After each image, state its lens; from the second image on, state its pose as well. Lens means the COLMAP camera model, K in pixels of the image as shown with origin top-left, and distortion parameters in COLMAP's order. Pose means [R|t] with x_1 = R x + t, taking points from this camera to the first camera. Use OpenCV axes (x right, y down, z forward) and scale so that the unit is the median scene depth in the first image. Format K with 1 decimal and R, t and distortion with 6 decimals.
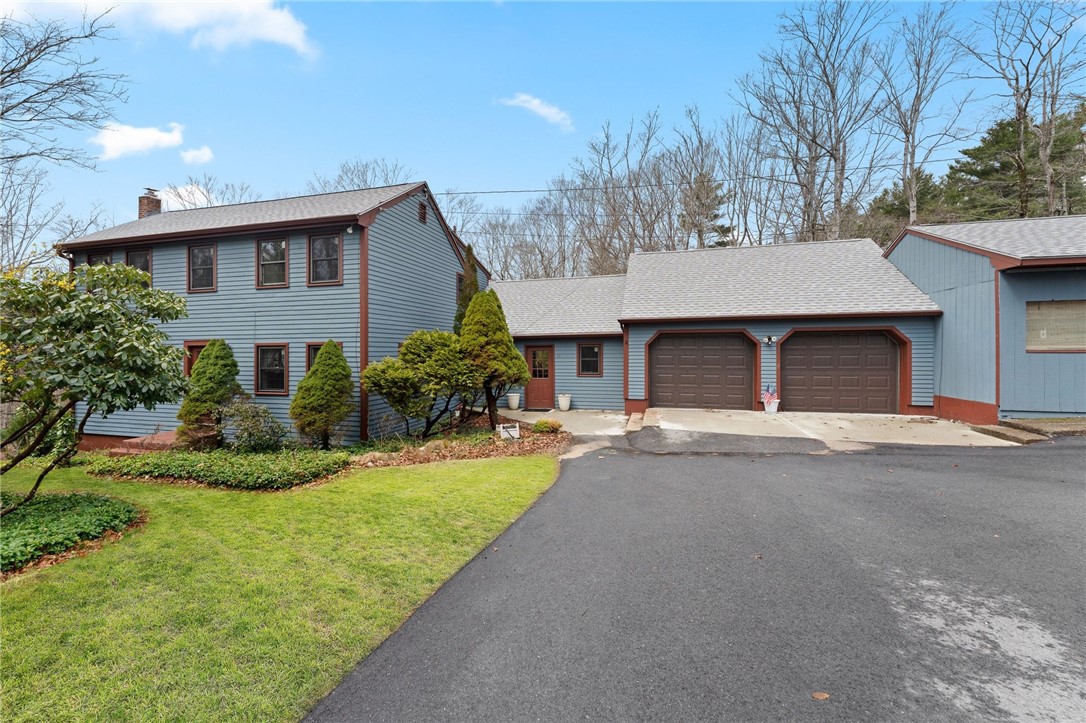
lens RADIAL K [[433.3, 0, 543.3], [0, 433.3, 356.3], [0, 0, 1]] dist [0.001372, 0.000261]
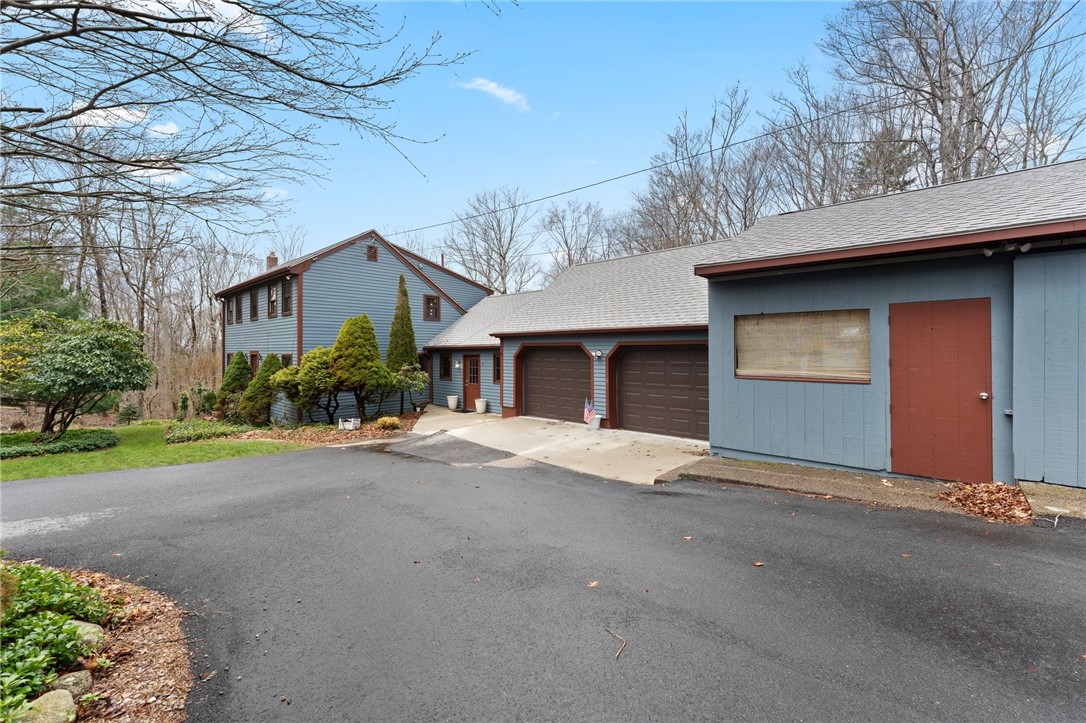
lens RADIAL K [[433.3, 0, 543.3], [0, 433.3, 356.3], [0, 0, 1]] dist [0.001372, 0.000261]
pose [[0.891675, 0.010760, -0.452548, 0.902975], [-0.009850, 0.999942, 0.004368, -0.038181], [0.452569, 0.000563, 0.891729, 0.085447]]
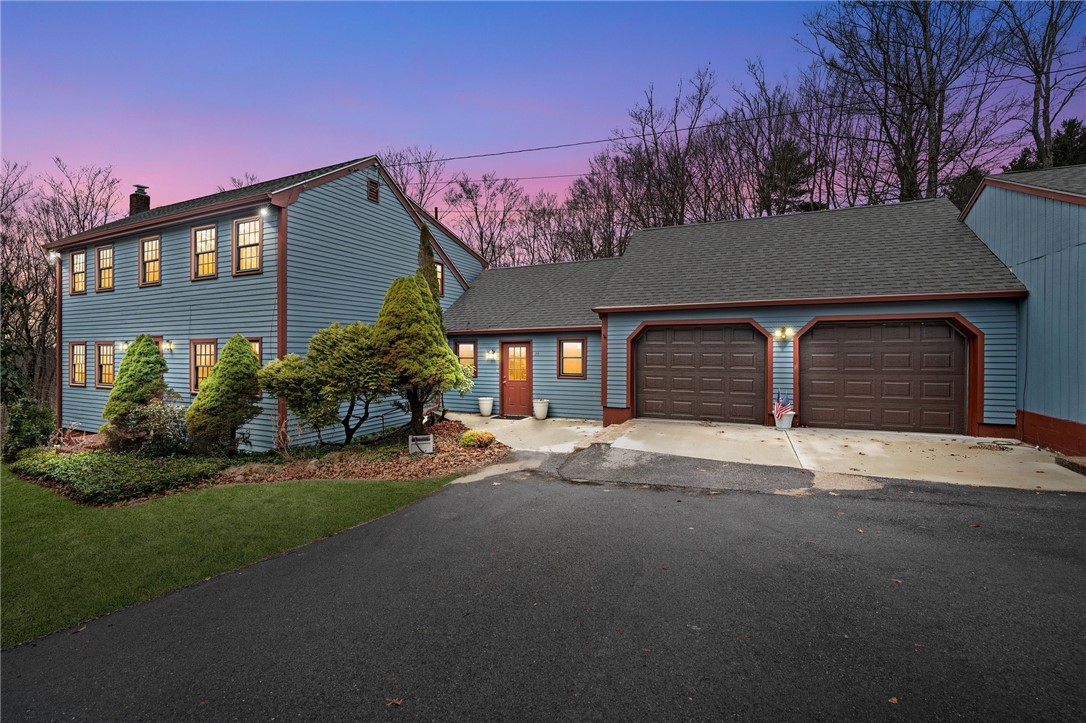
lens RADIAL K [[463.5, 0, 543.0], [0, 463.5, 361.5], [0, 0, 1]] dist [-0.027691, 0.004352]
pose [[0.987294, 0.005066, -0.158823, 0.249927], [-0.002891, 0.999899, 0.013921, 0.002446], [0.158877, -0.013285, 0.987209, 0.147679]]
